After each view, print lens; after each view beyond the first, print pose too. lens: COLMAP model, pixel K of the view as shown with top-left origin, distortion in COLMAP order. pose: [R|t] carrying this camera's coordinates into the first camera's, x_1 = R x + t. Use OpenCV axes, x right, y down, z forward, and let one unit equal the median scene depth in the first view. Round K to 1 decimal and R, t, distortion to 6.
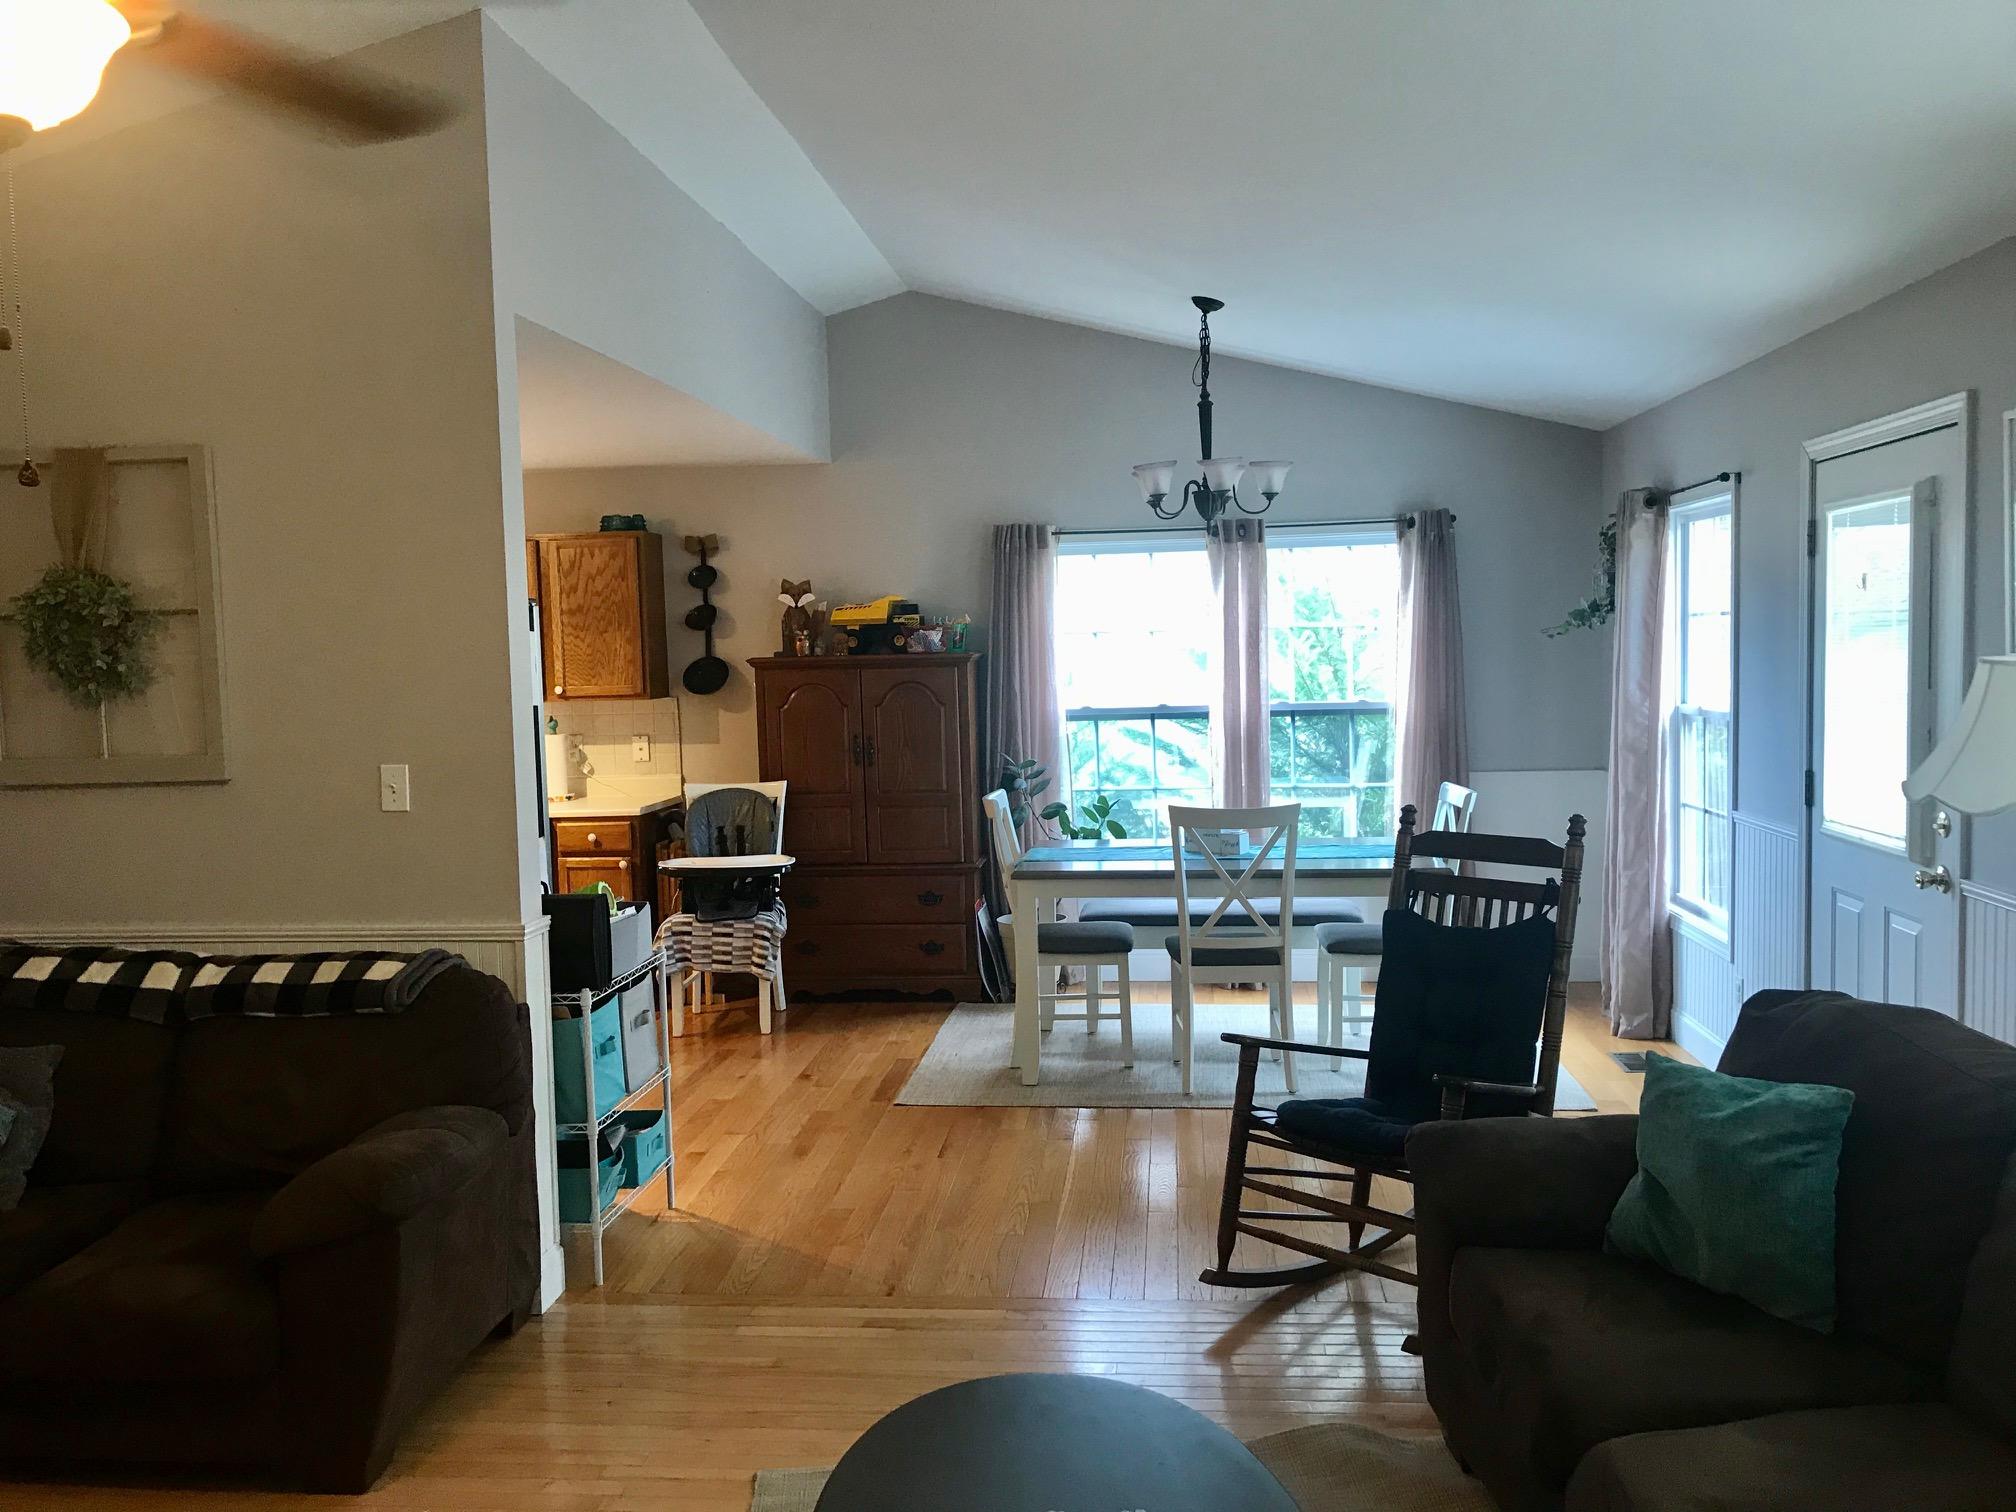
lens RADIAL K [[1650.0, 0, 1000.4], [0, 1650.0, 733.0], [0, 0, 1]] dist [0.059991, -0.060155]
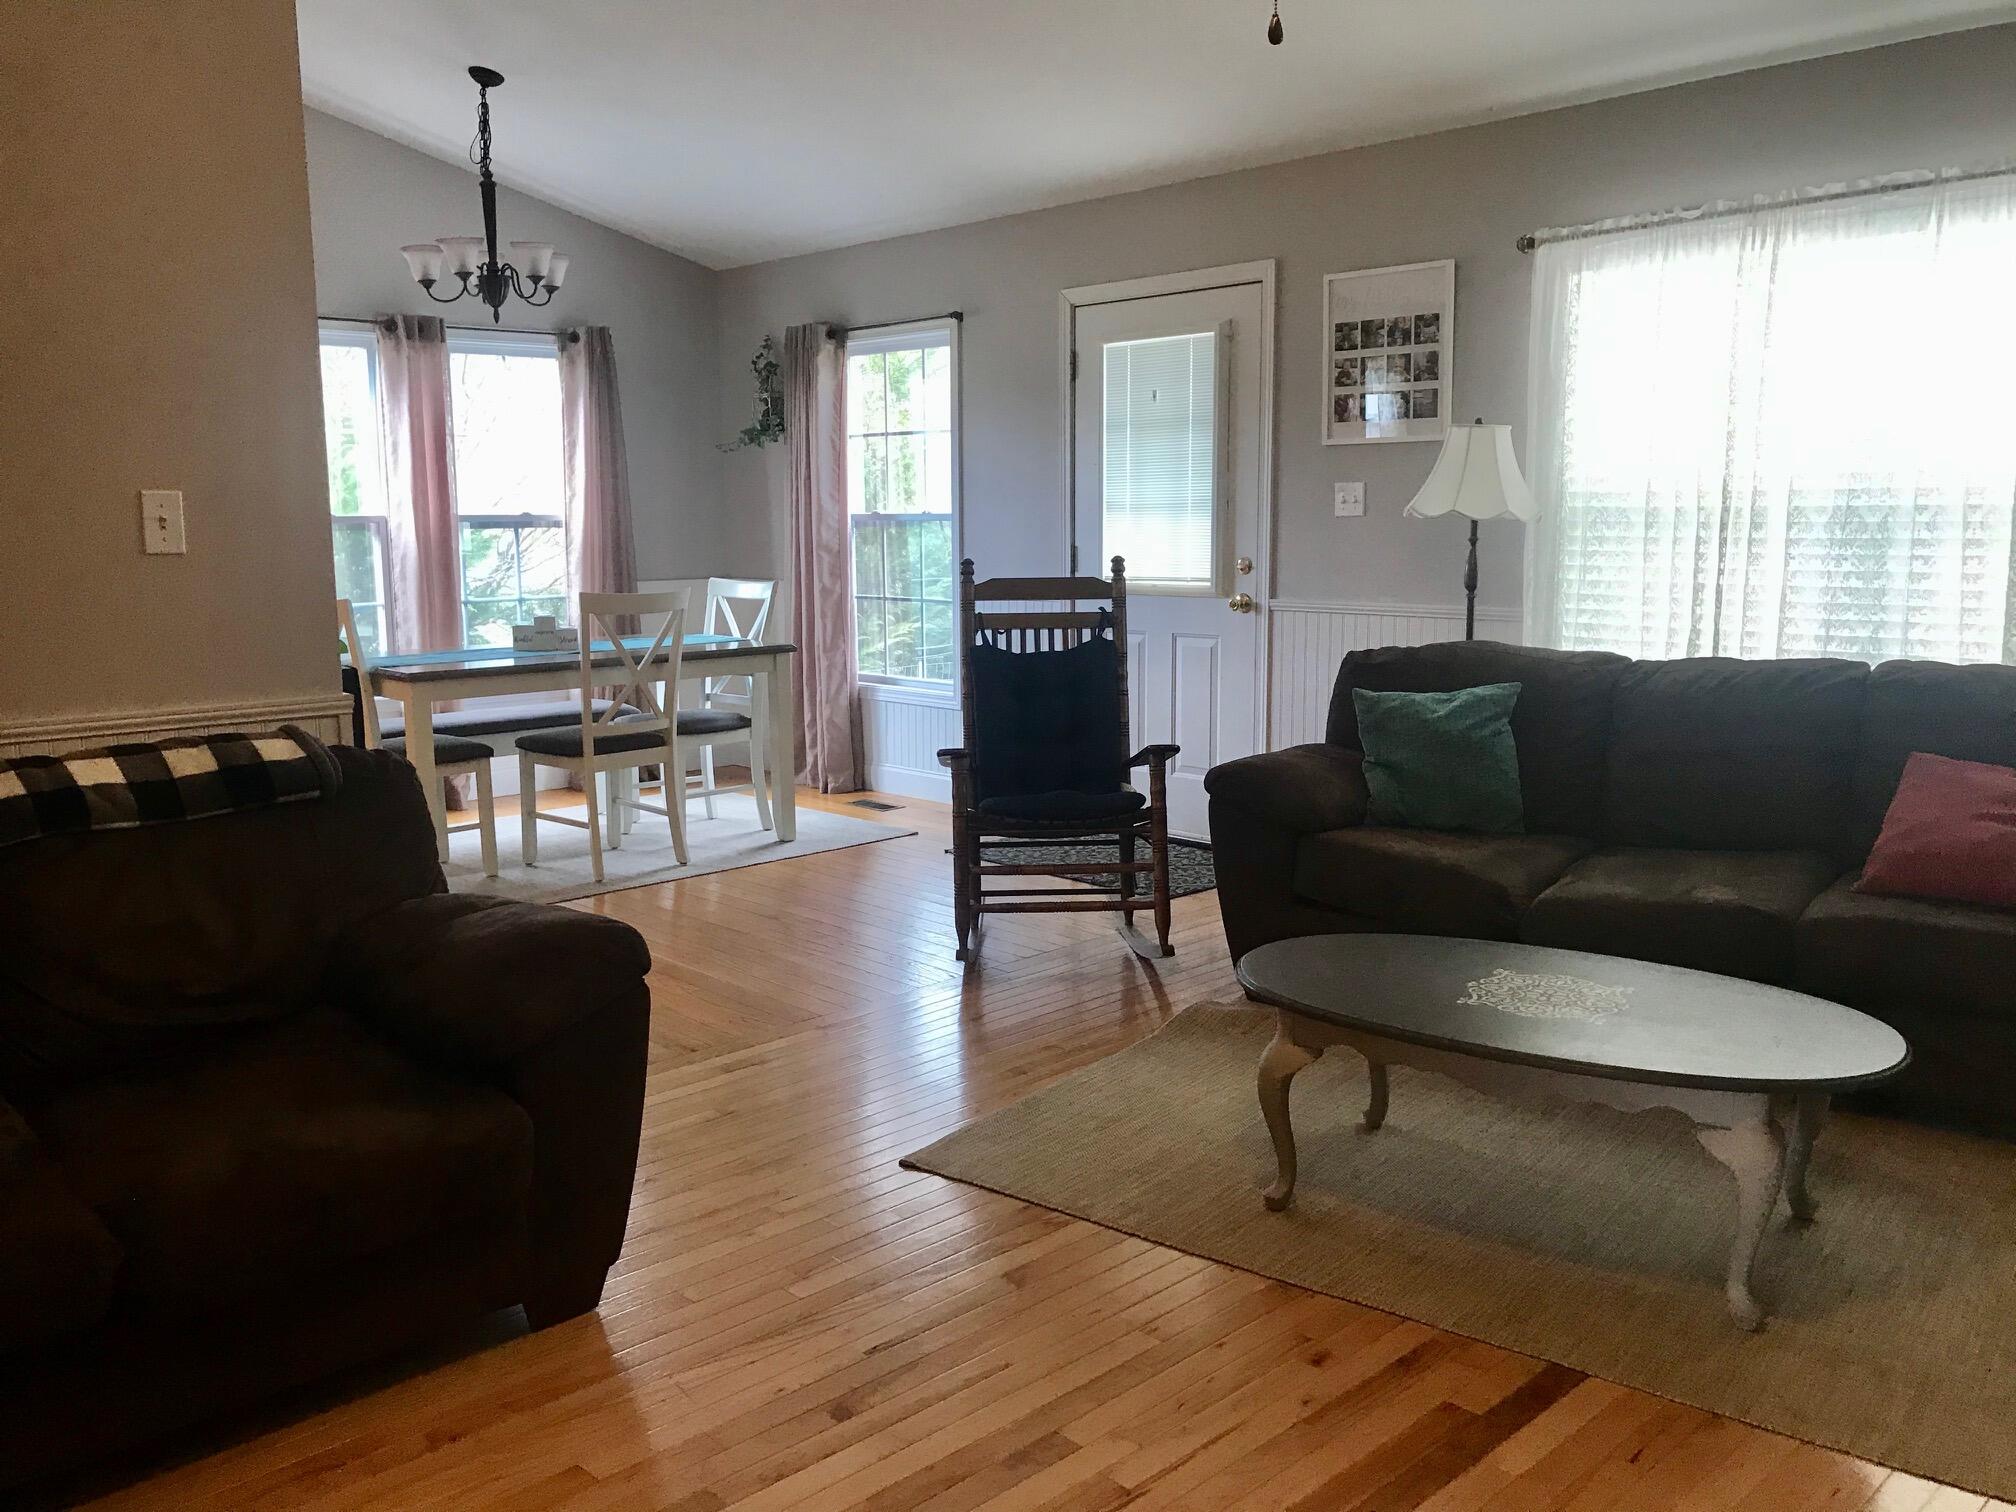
lens RADIAL K [[1630.3, 0, 1008.0], [0, 1630.3, 756.0], [0, 0, 1]] dist [0.057739, -0.265567]
pose [[0.644361, -0.094464, 0.758865, -0.444849], [0.034264, 0.994911, 0.094753, 0.052663], [-0.763953, -0.035054, 0.644318, 0.162597]]
